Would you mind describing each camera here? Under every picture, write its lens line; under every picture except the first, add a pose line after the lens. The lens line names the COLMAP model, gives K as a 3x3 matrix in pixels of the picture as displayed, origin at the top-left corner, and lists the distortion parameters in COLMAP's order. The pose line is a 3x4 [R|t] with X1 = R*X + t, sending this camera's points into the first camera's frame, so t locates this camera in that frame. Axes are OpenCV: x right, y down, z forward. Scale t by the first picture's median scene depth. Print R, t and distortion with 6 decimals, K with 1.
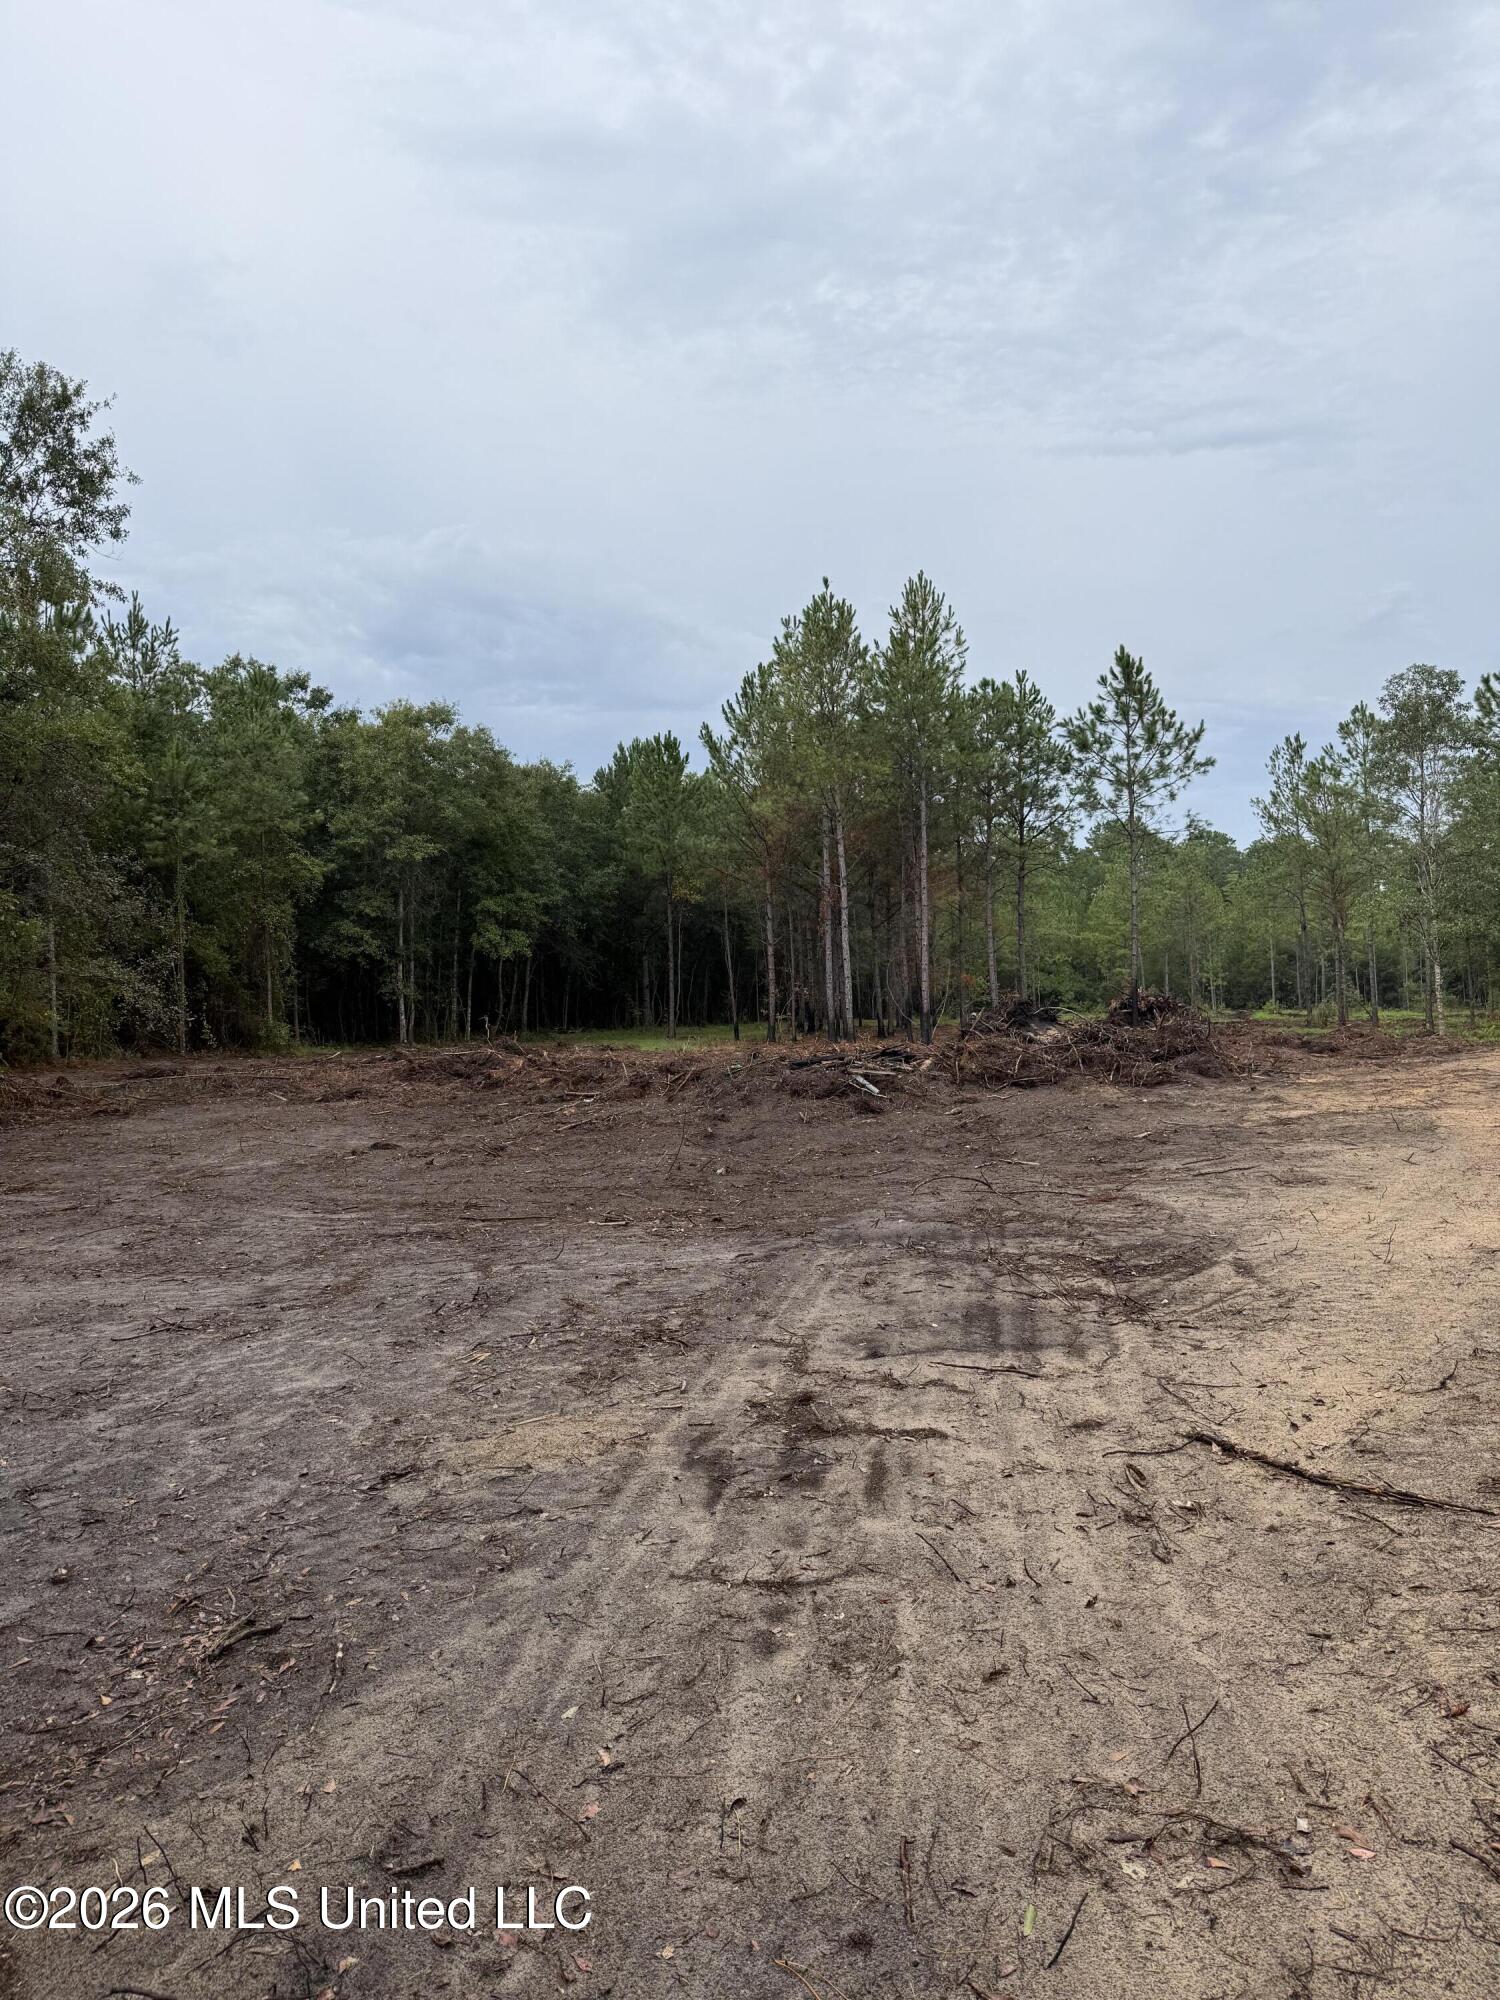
lens RADIAL K [[1279.5, 0, 747.0], [0, 1279.5, 1010.2], [0, 0, 1]] dist [0.001341, 0.000014]
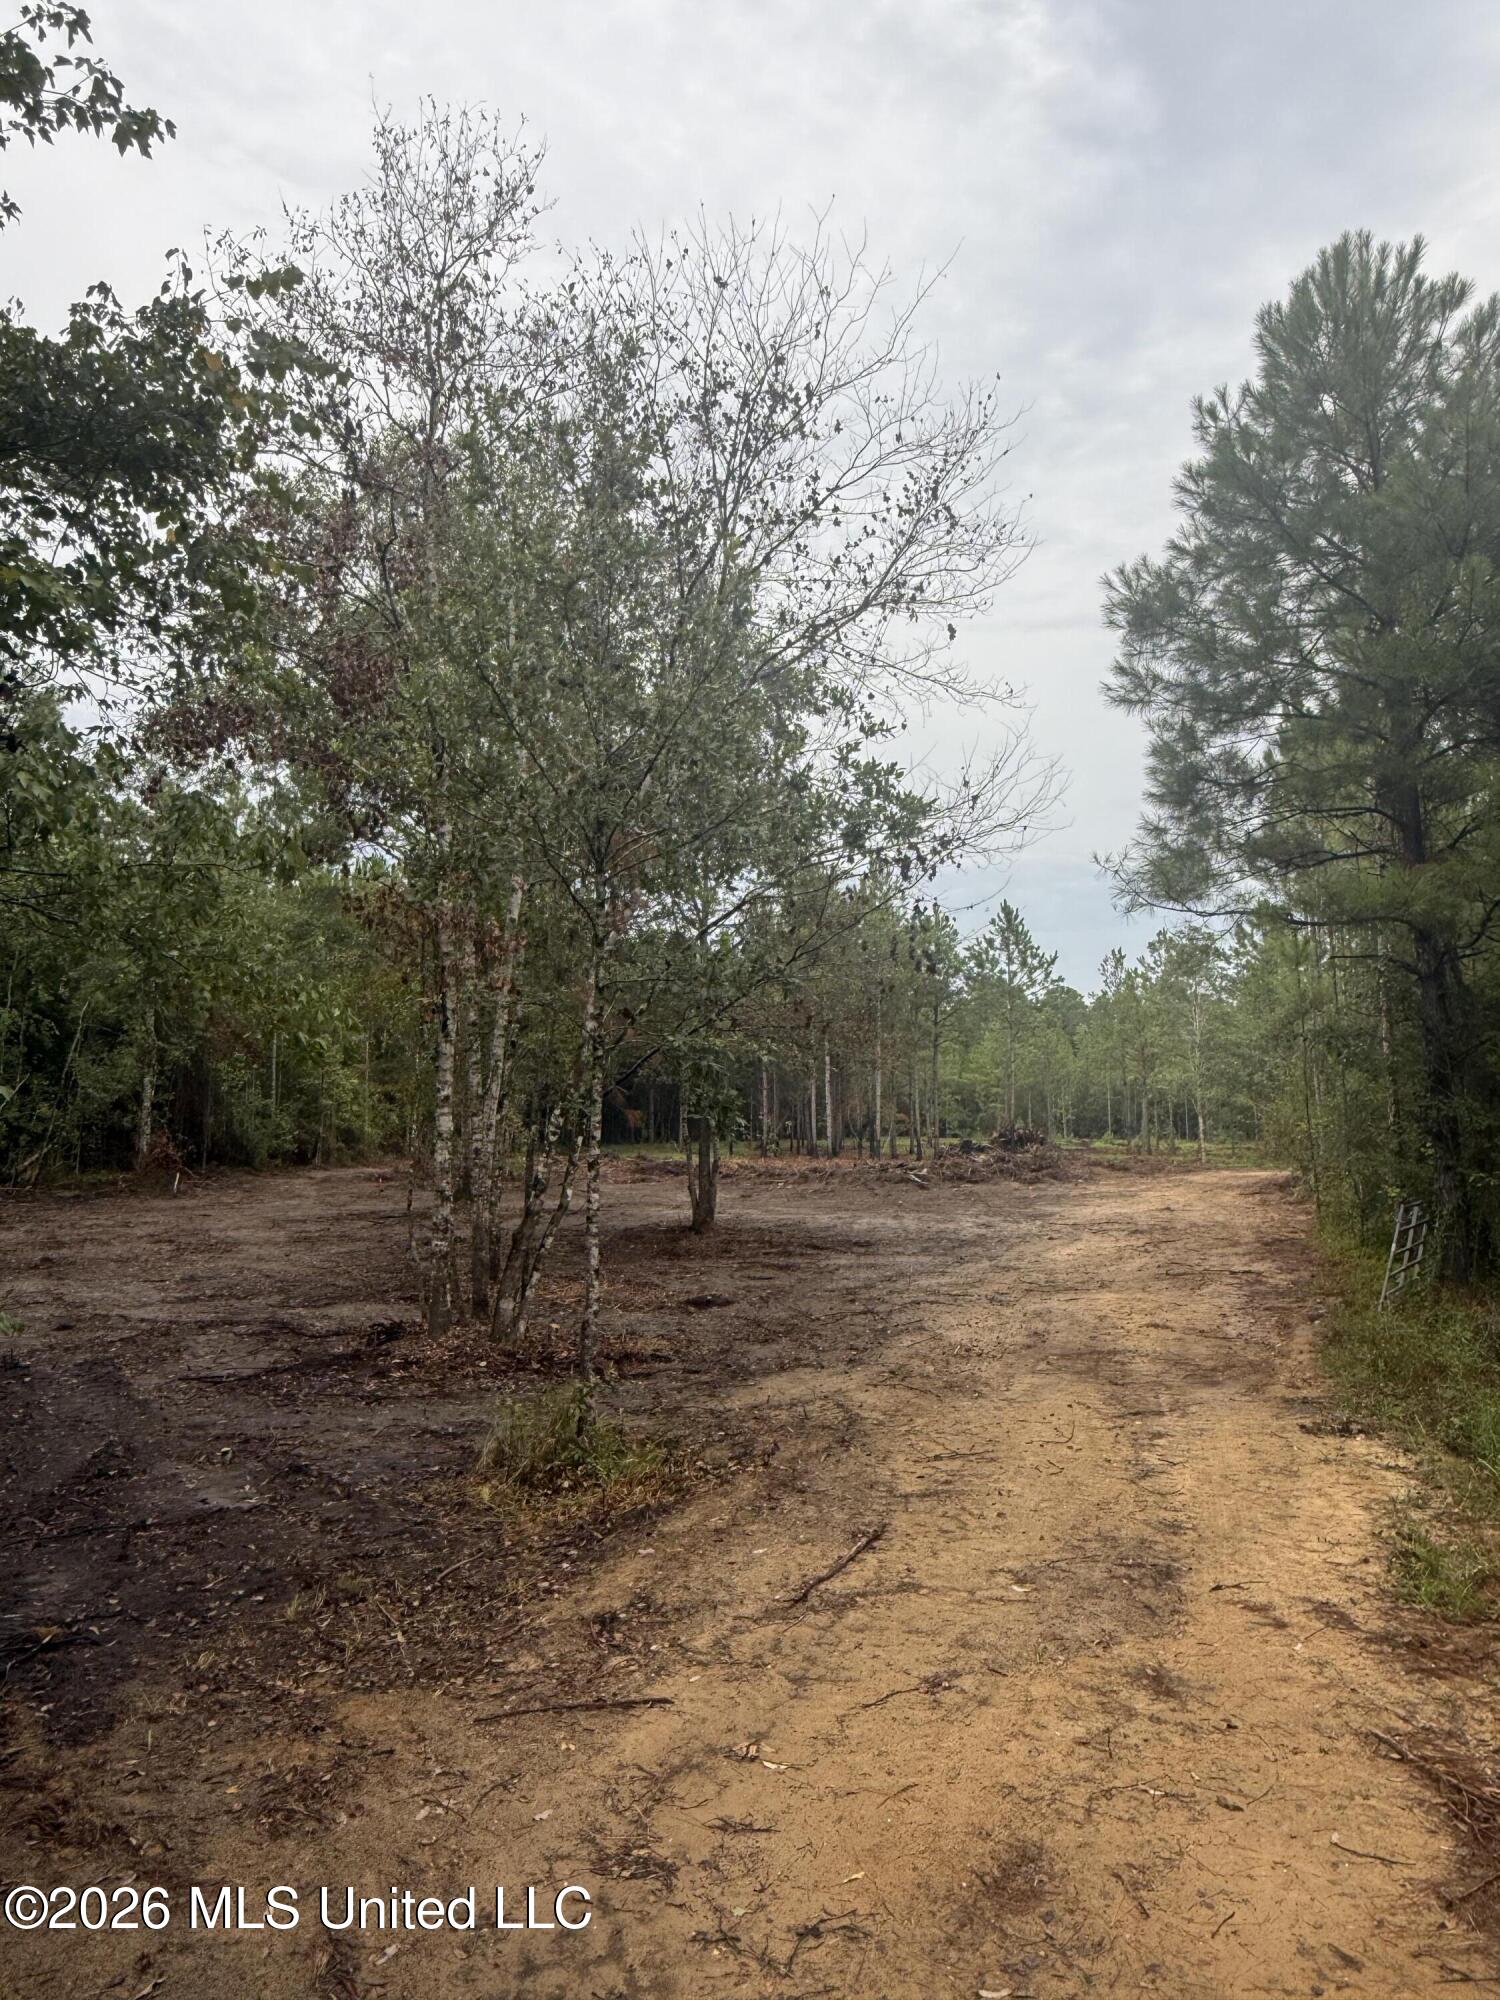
lens RADIAL K [[1333.5, 0, 750.0], [0, 1333.5, 1000.0], [0, 0, 1]] dist [0.001976, -0.000077]
pose [[0.993043, 0.033849, 0.112780, -0.181879], [-0.023487, 0.995484, -0.091975, -0.013176], [-0.115384, 0.088686, 0.989354, -0.519218]]
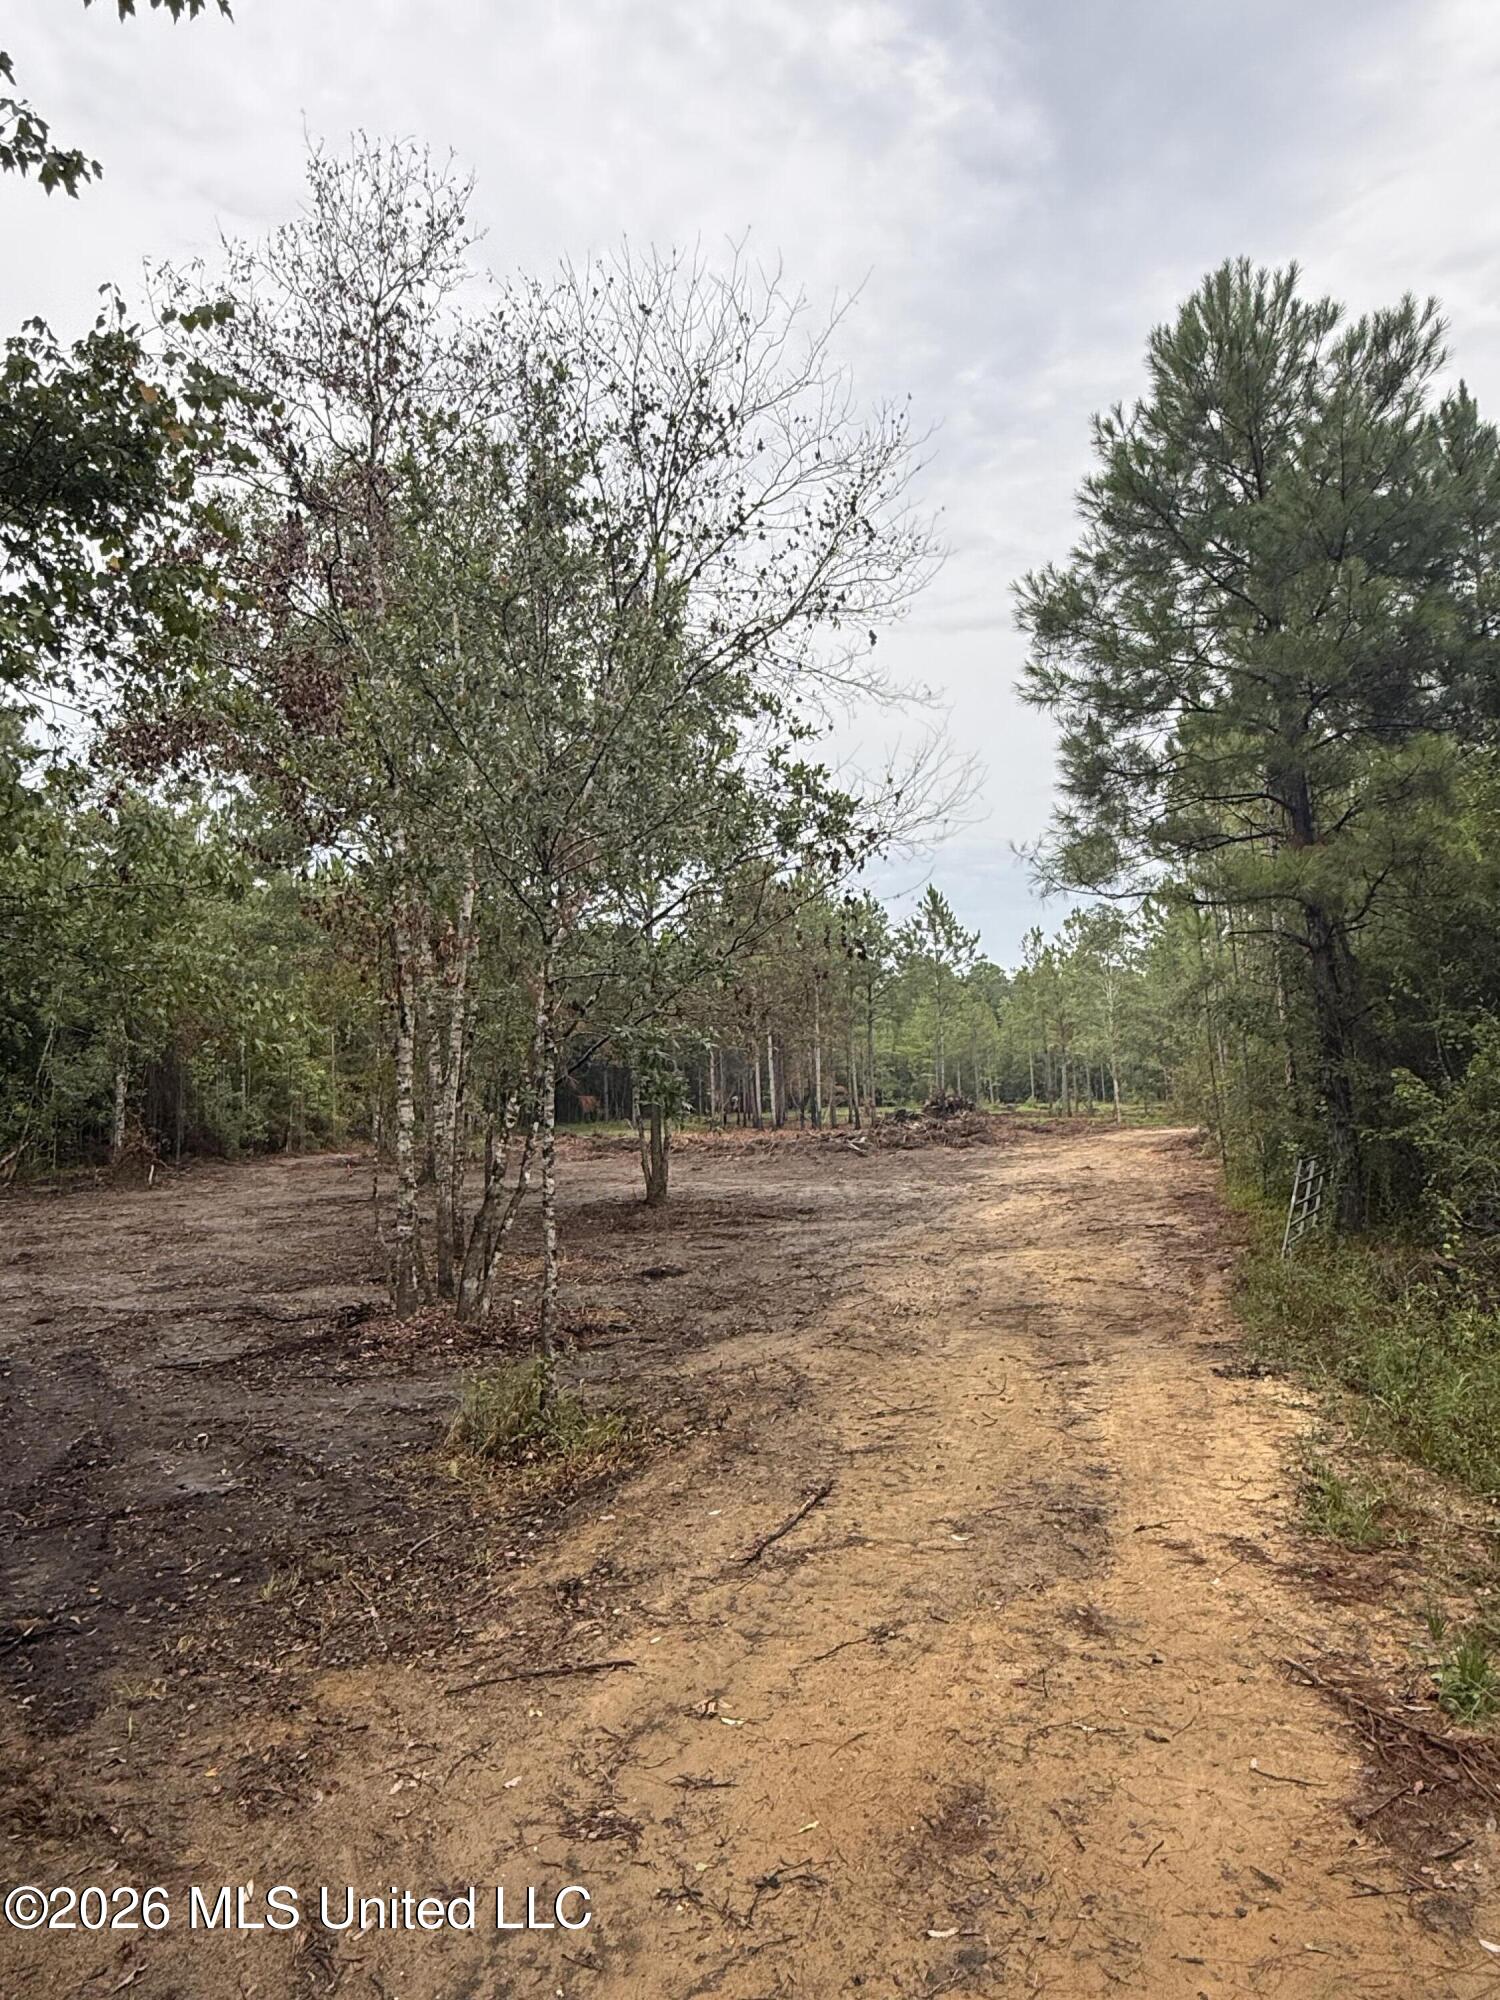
lens RADIAL K [[1250.0, 0, 749.4], [0, 1250.0, 992.3], [0, 0, 1]] dist [0.006132, -0.005053]
pose [[0.987869, 0.004503, 0.155225, -0.181072], [0.008688, 0.996411, -0.084201, -0.014721], [-0.155047, 0.084528, 0.984284, -0.518090]]
